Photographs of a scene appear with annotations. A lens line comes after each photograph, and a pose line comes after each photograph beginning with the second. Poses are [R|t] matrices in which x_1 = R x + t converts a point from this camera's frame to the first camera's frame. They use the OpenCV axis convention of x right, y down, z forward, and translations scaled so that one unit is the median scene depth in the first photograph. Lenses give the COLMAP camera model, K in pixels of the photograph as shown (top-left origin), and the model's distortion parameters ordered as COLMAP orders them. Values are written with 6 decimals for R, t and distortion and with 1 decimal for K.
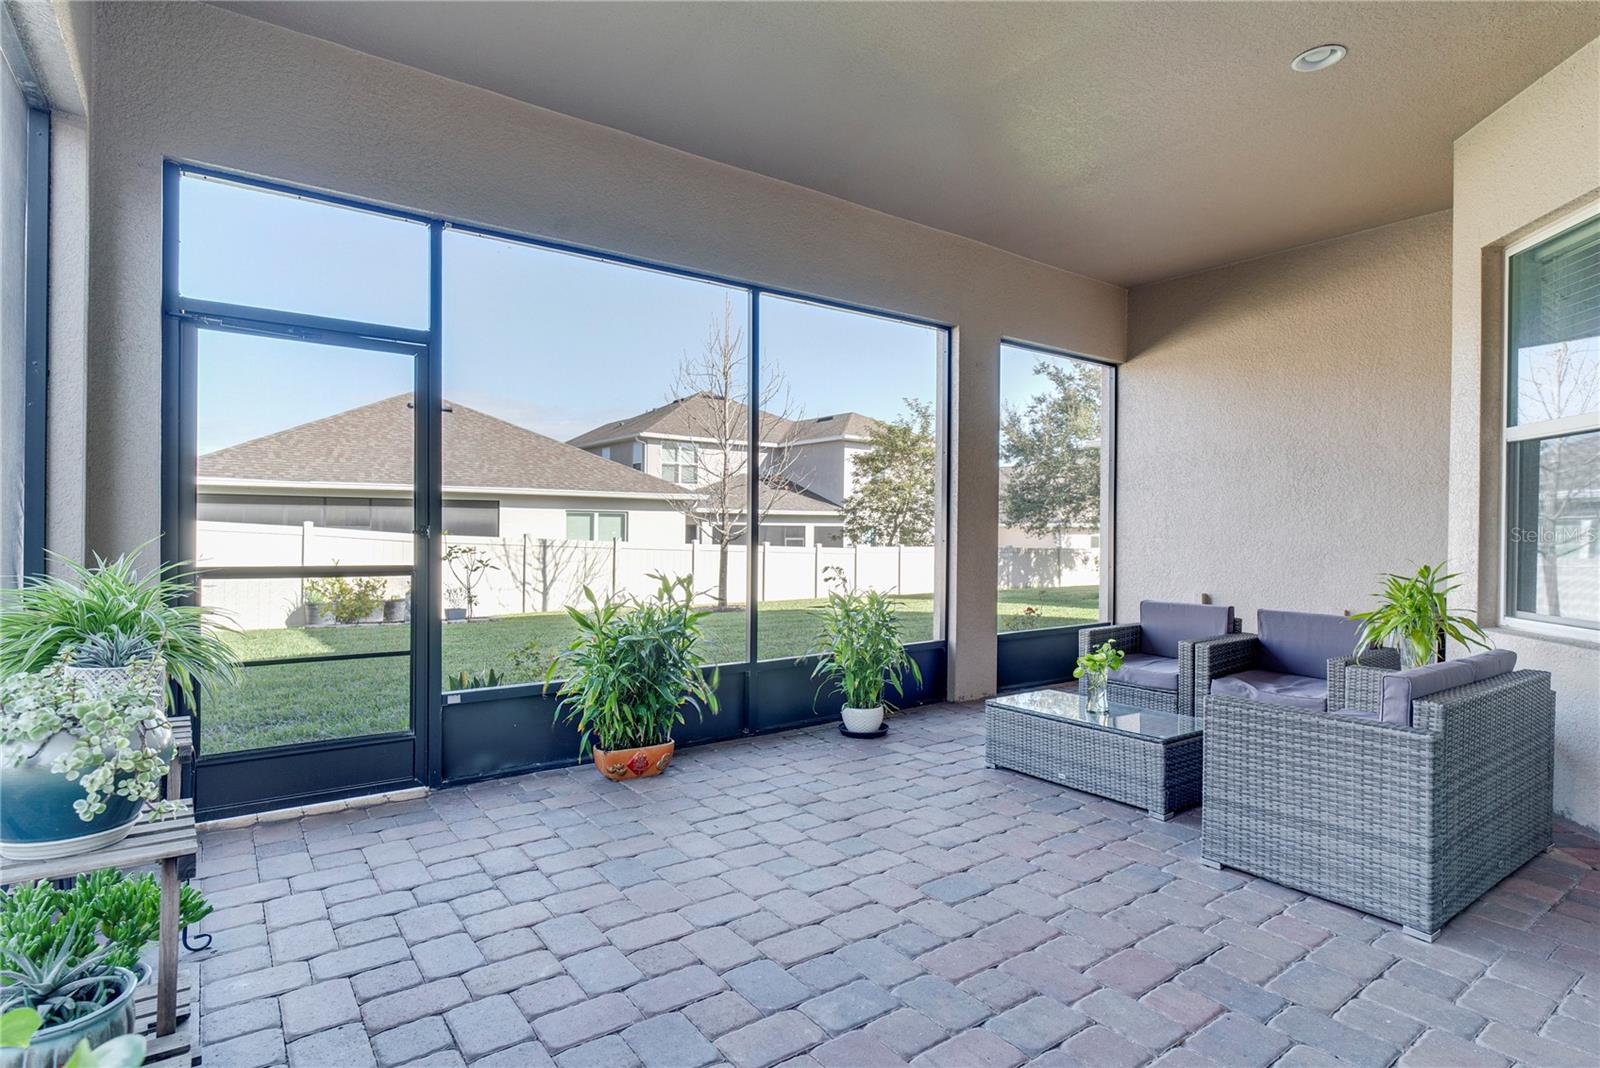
lens RADIAL K [[820.8, 0, 797.6], [0, 820.8, 535.8], [0, 0, 1]] dist [-0.001483, 0.000166]
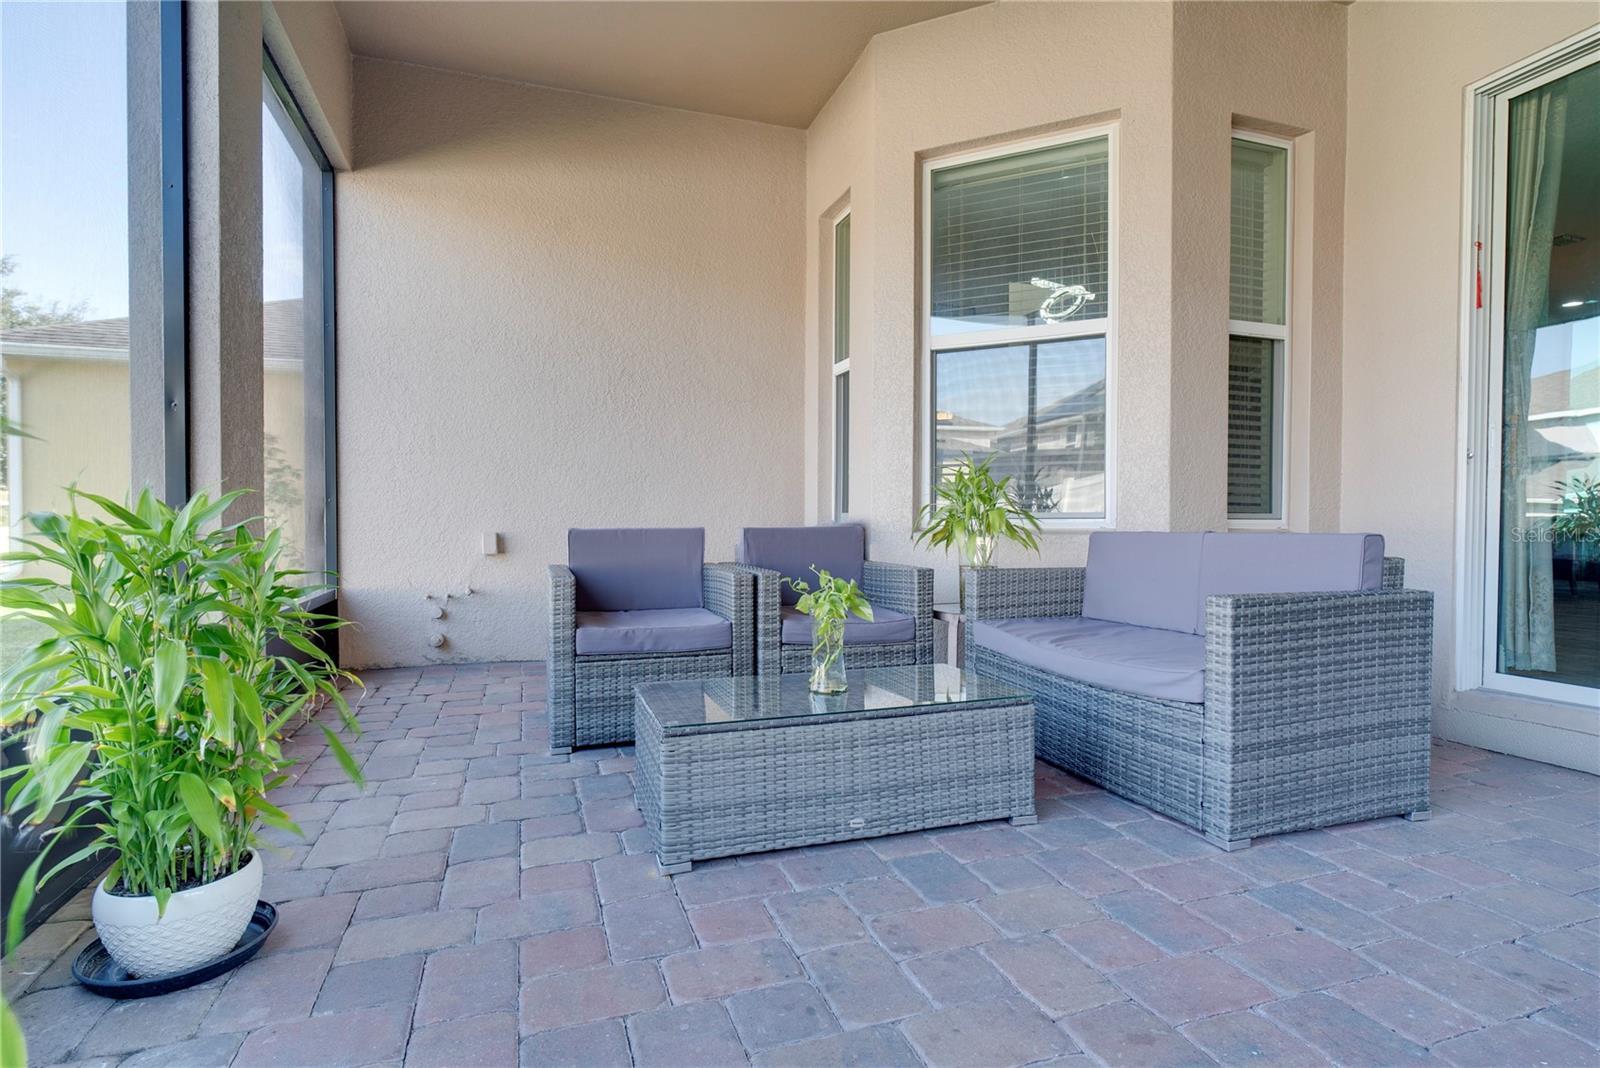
lens RADIAL K [[820.8, 0, 797.6], [0, 820.8, 535.8], [0, 0, 1]] dist [-0.001483, 0.000166]
pose [[0.291578, -0.023286, 0.956264, -0.161158], [0.009636, 0.999724, 0.021406, 0.086772], [-0.956499, 0.002973, 0.291722, 0.774828]]
